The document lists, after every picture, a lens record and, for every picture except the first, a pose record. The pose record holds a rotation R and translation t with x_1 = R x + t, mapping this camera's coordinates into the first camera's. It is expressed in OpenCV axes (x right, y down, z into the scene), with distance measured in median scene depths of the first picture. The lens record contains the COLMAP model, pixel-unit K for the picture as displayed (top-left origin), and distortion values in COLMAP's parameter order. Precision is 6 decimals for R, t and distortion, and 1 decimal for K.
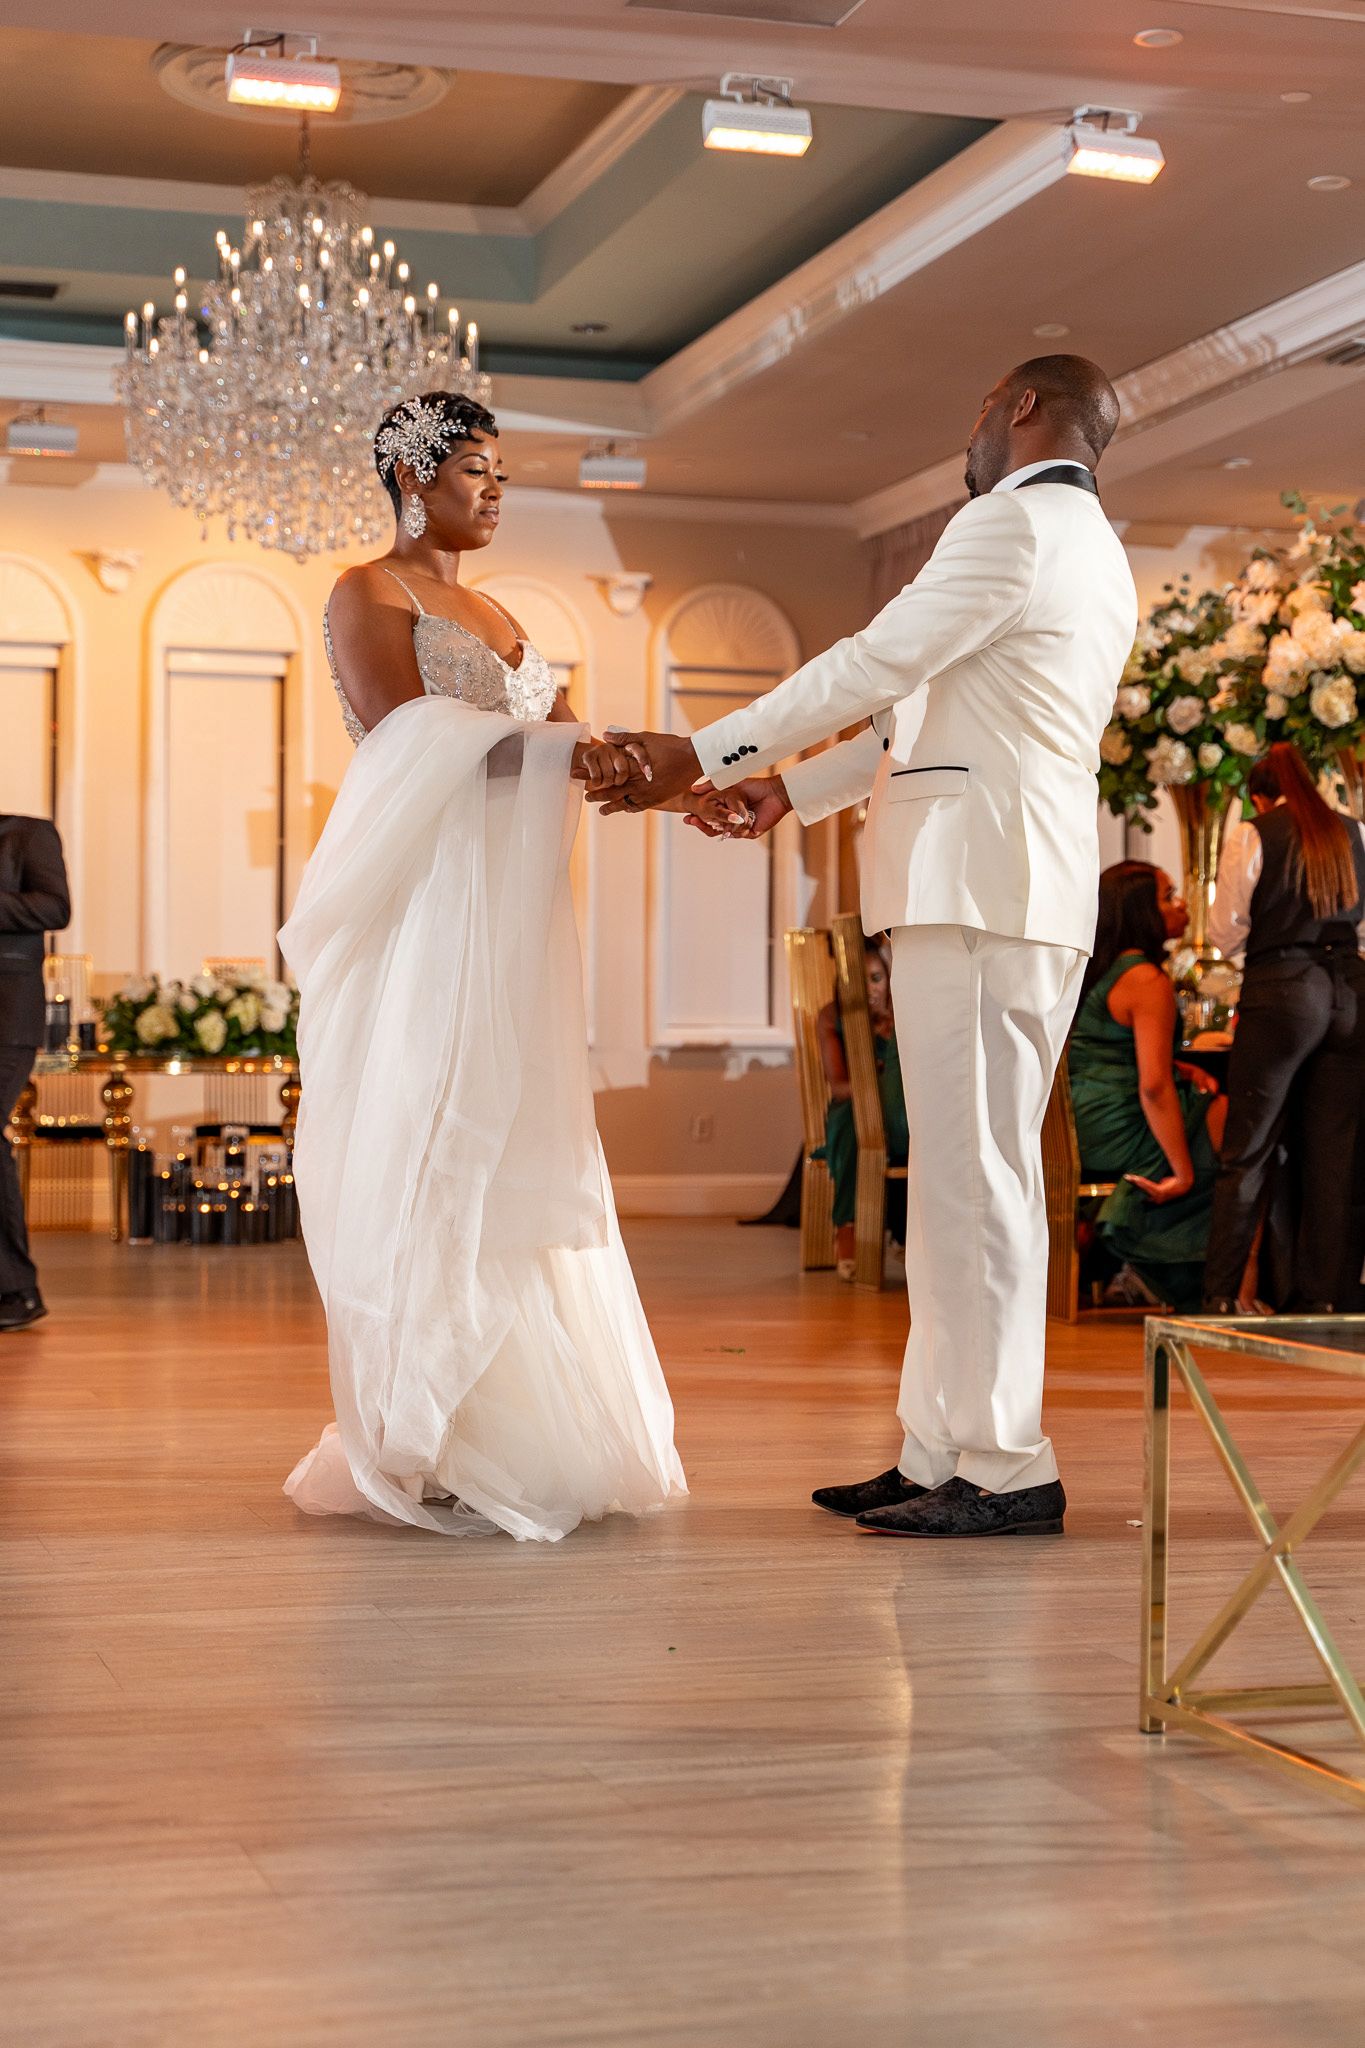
lens RADIAL K [[3272.9, 0, 682.5], [0, 3272.9, 1024.0], [0, 0, 1]] dist [0.010617, 0.020373]
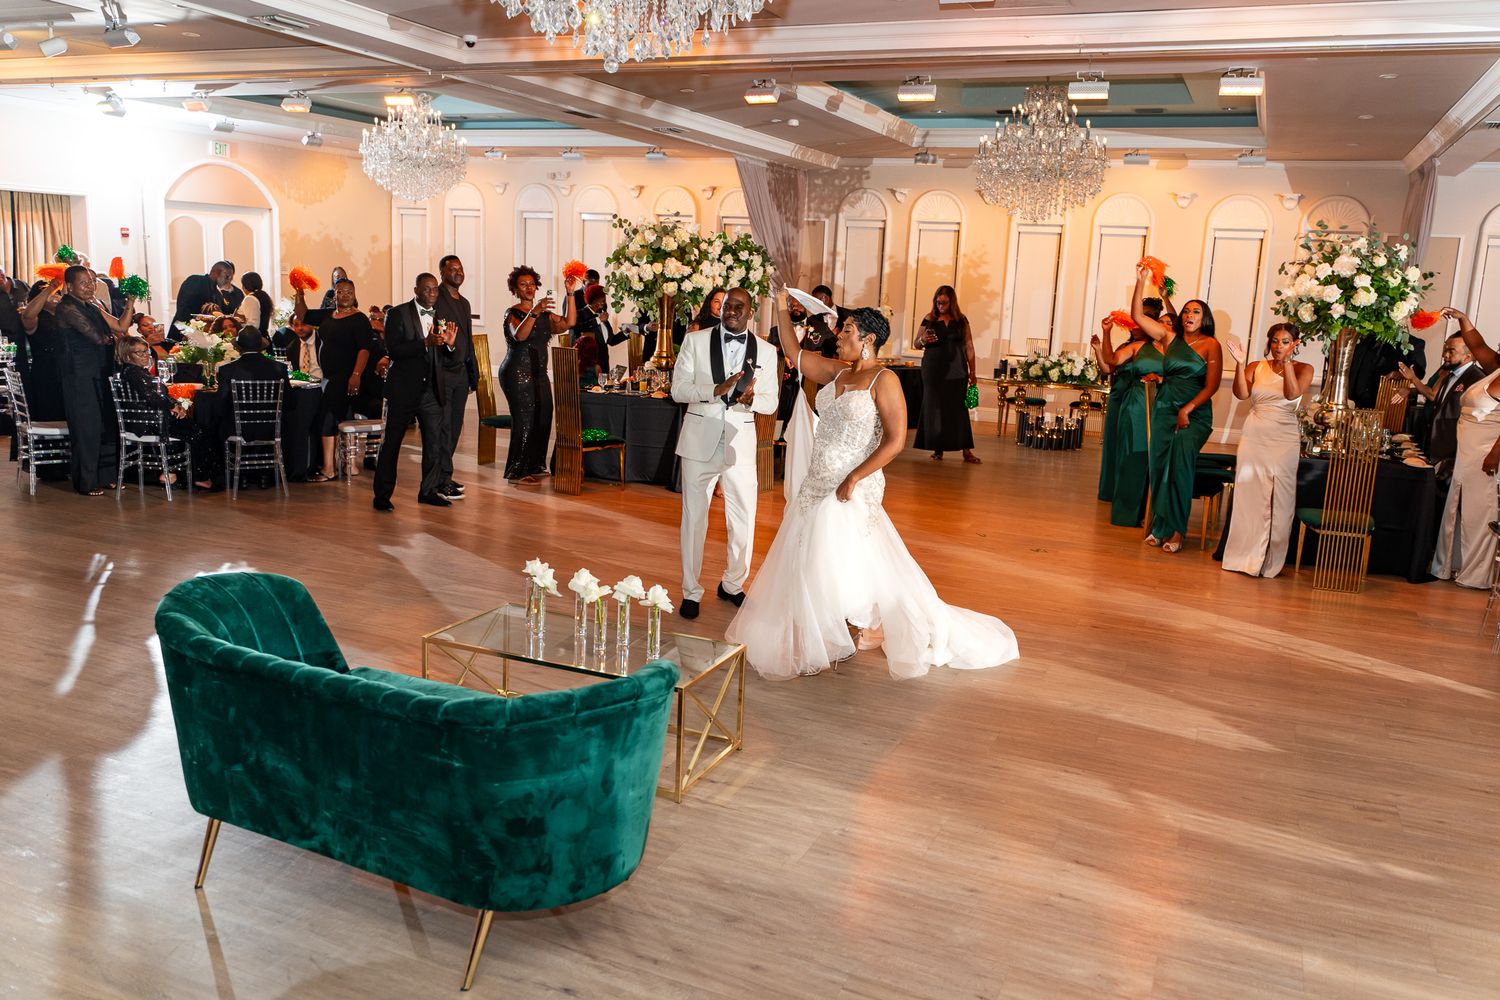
lens RADIAL K [[1184.6, 0, 750.0], [0, 1184.6, 500.0], [0, 0, 1]] dist [-0.003444, 0.005529]
pose [[0.757849, 0.154451, -0.633885, 0.333796], [-0.034164, 0.979636, 0.197852, -0.087179], [0.651535, -0.128286, 0.747693, 0.029289]]
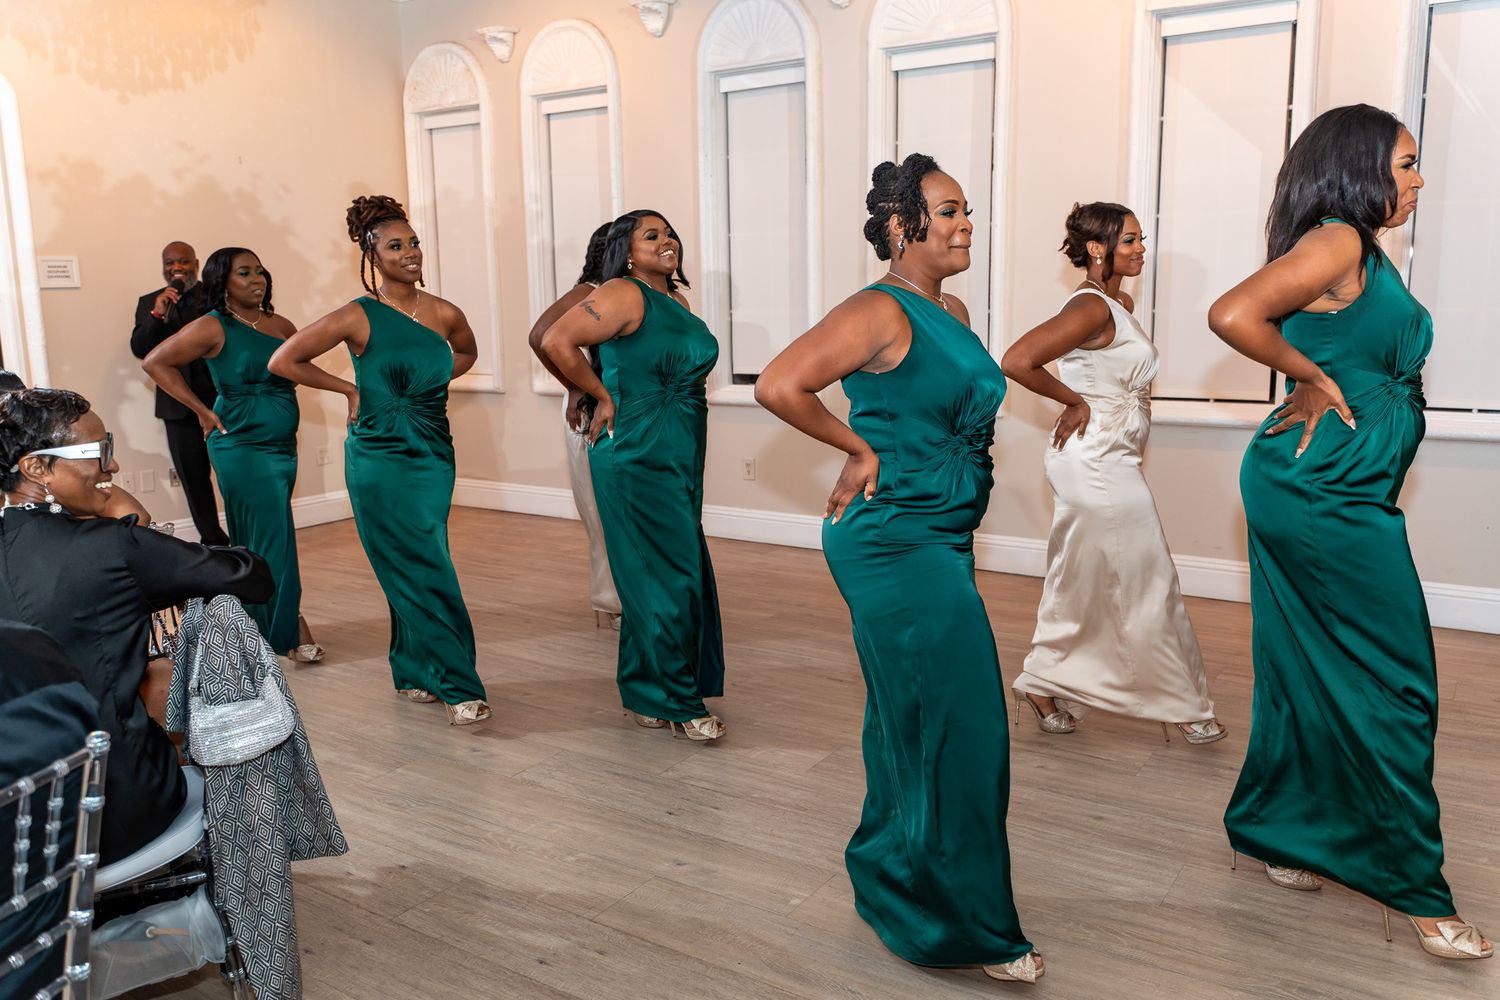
lens RADIAL K [[1188.3, 0, 750.9], [0, 1188.3, 494.1], [0, 0, 1]] dist [0.003436, -0.001709]
pose [[0.639302, 0.124546, -0.758803, -0.413390], [0.024603, 0.982978, 0.182069, -0.052766], [0.768562, -0.135066, 0.625355, 0.629351]]
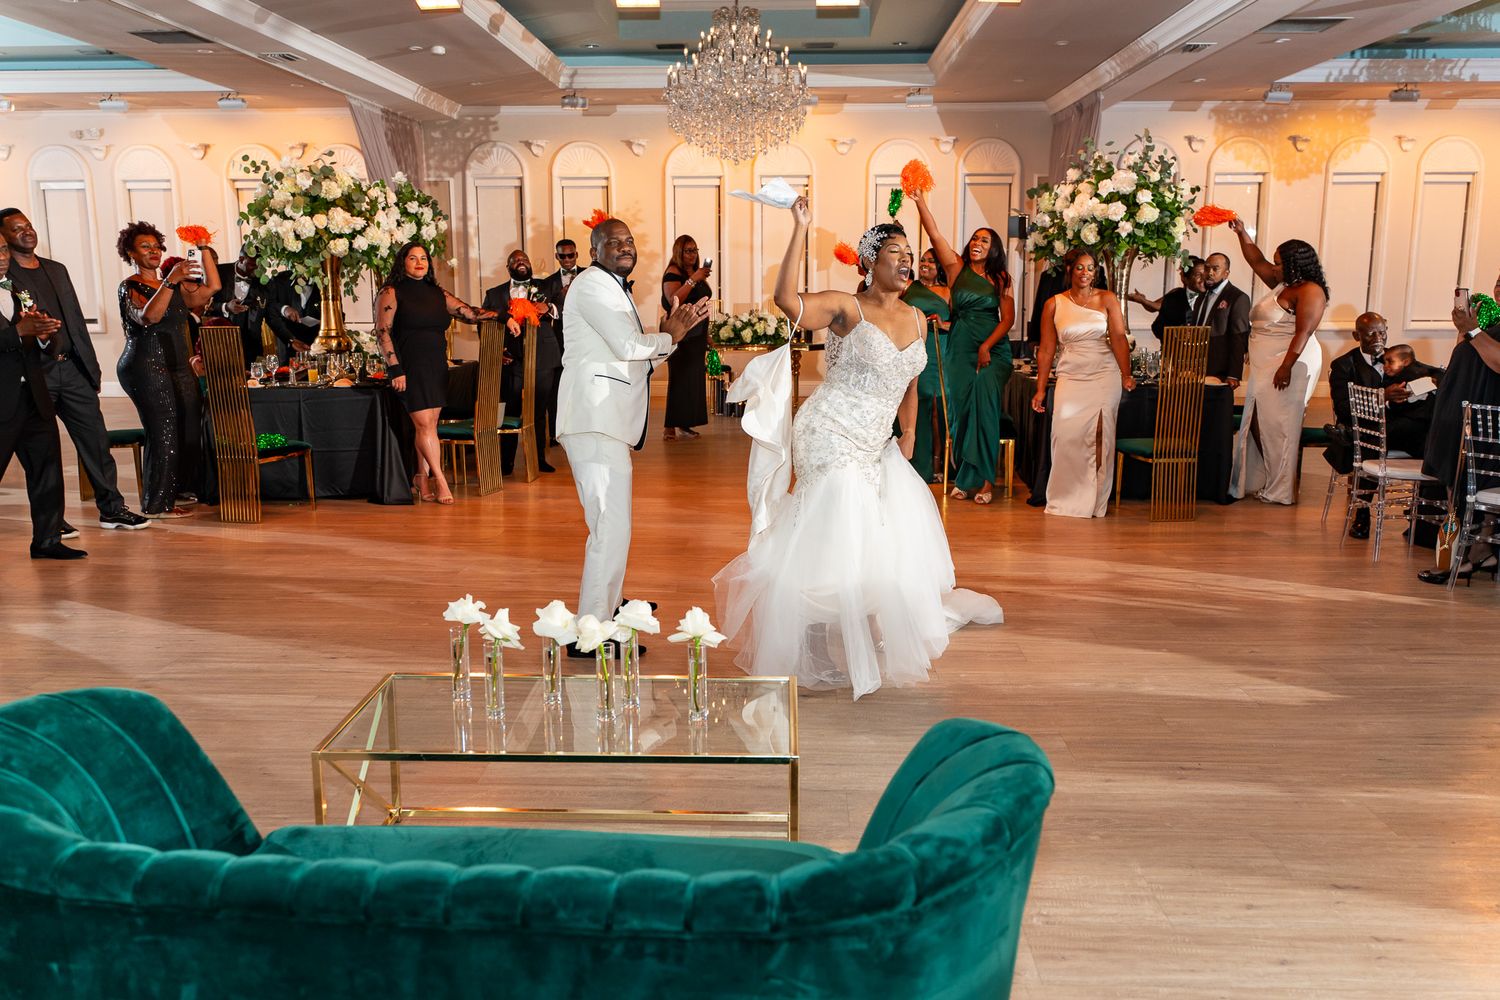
lens RADIAL K [[1232.1, 0, 752.7], [0, 1232.1, 499.9], [0, 0, 1]] dist [-0.001158, -0.002819]
pose [[0.945413, 0.054328, -0.321315, 0.188211], [0.009554, 0.980960, 0.193973, -0.060561], [0.325736, -0.186454, 0.926893, 0.054416]]
